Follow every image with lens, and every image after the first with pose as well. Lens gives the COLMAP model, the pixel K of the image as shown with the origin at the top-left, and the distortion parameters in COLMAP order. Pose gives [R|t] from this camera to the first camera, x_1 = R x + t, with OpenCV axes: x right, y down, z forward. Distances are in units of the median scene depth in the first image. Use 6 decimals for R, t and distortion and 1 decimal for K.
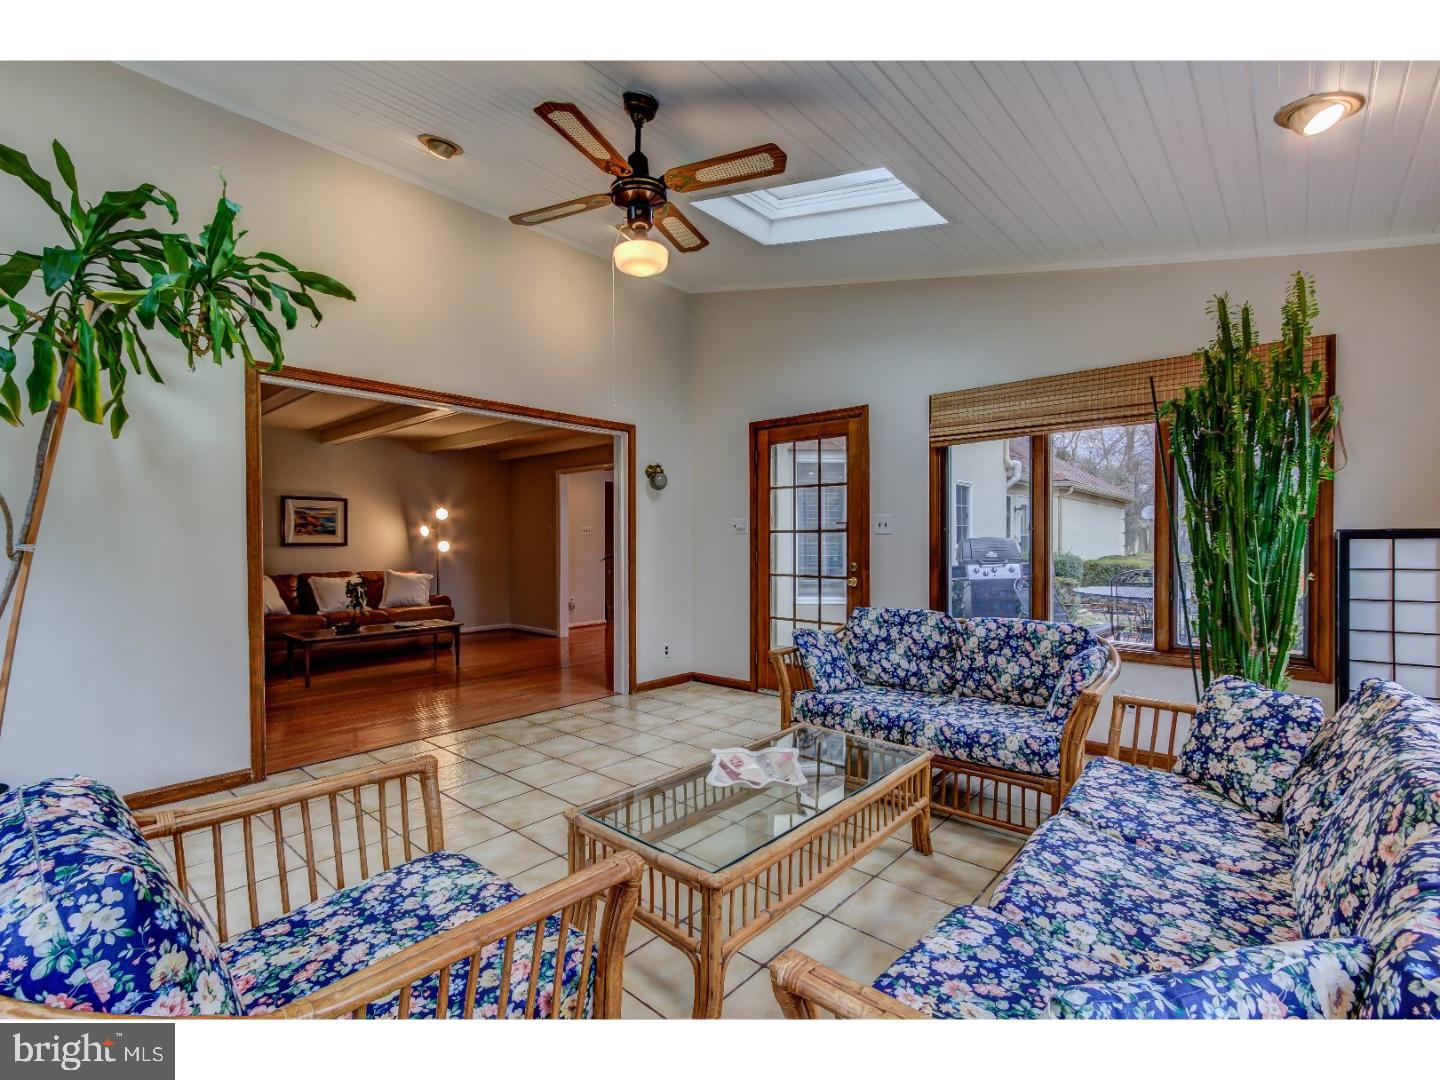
lens RADIAL K [[661.2, 0, 711.3], [0, 661.2, 541.3], [0, 0, 1]] dist [-0.008163, 0.004718]
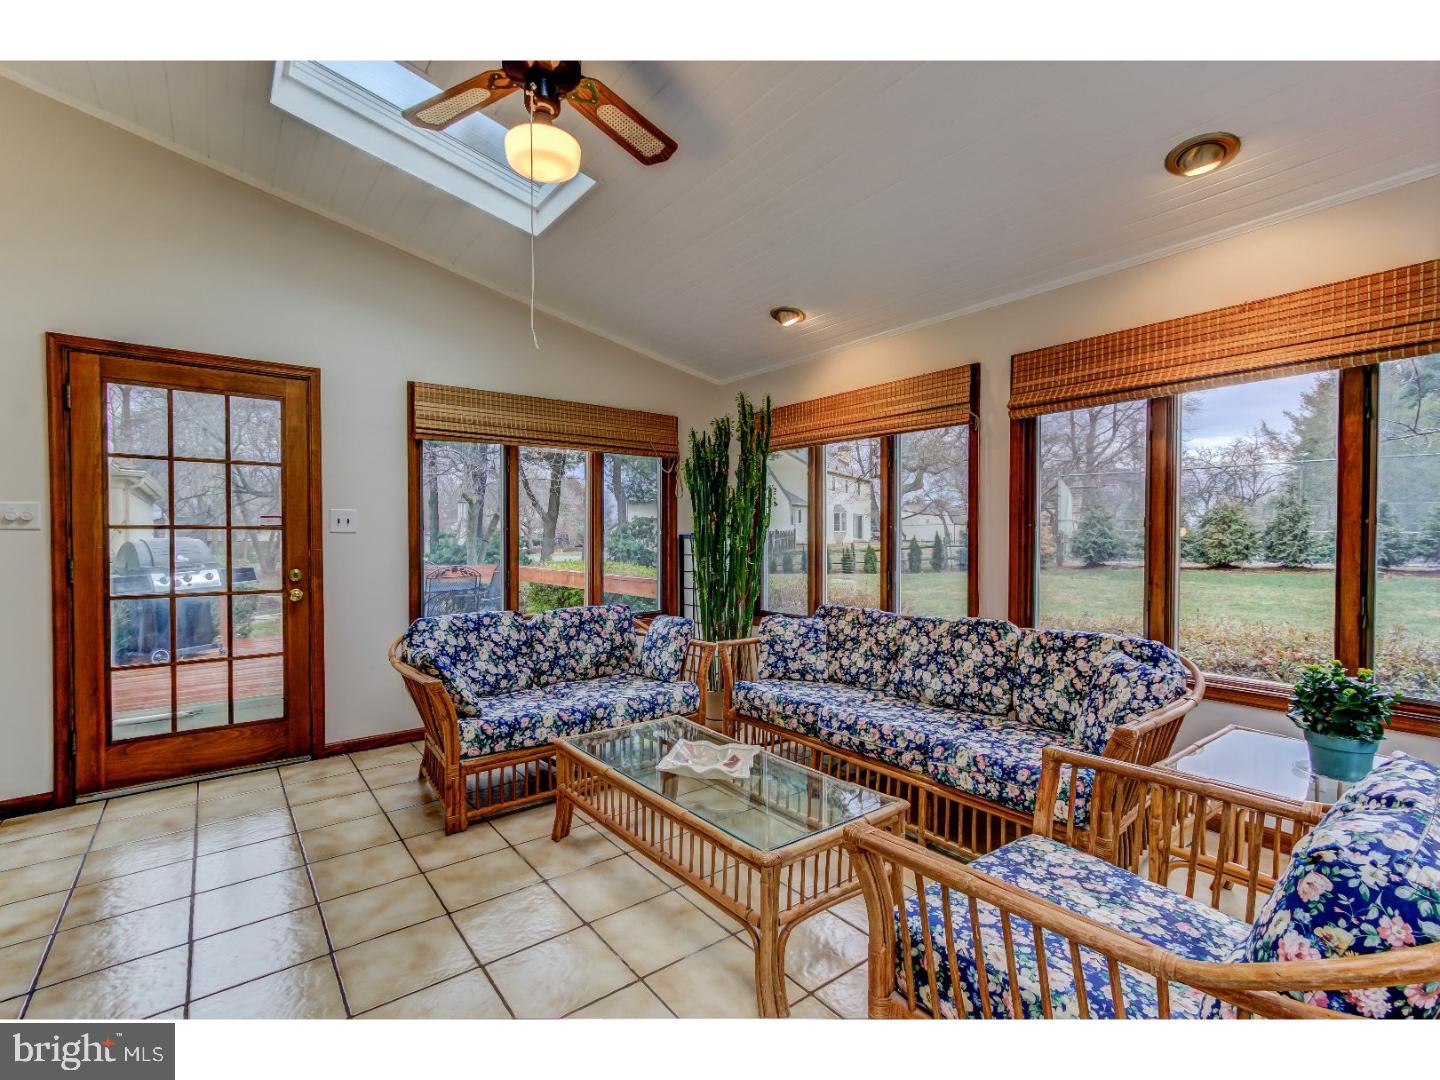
lens RADIAL K [[661.2, 0, 719.5], [0, 661.2, 545.9], [0, 0, 1]] dist [-0.008163, 0.004718]
pose [[0.176515, -0.009216, 0.984255, -0.592409], [0.004950, 0.999952, 0.008475, 0.000575], [-0.984285, 0.003377, 0.176552, 0.504799]]
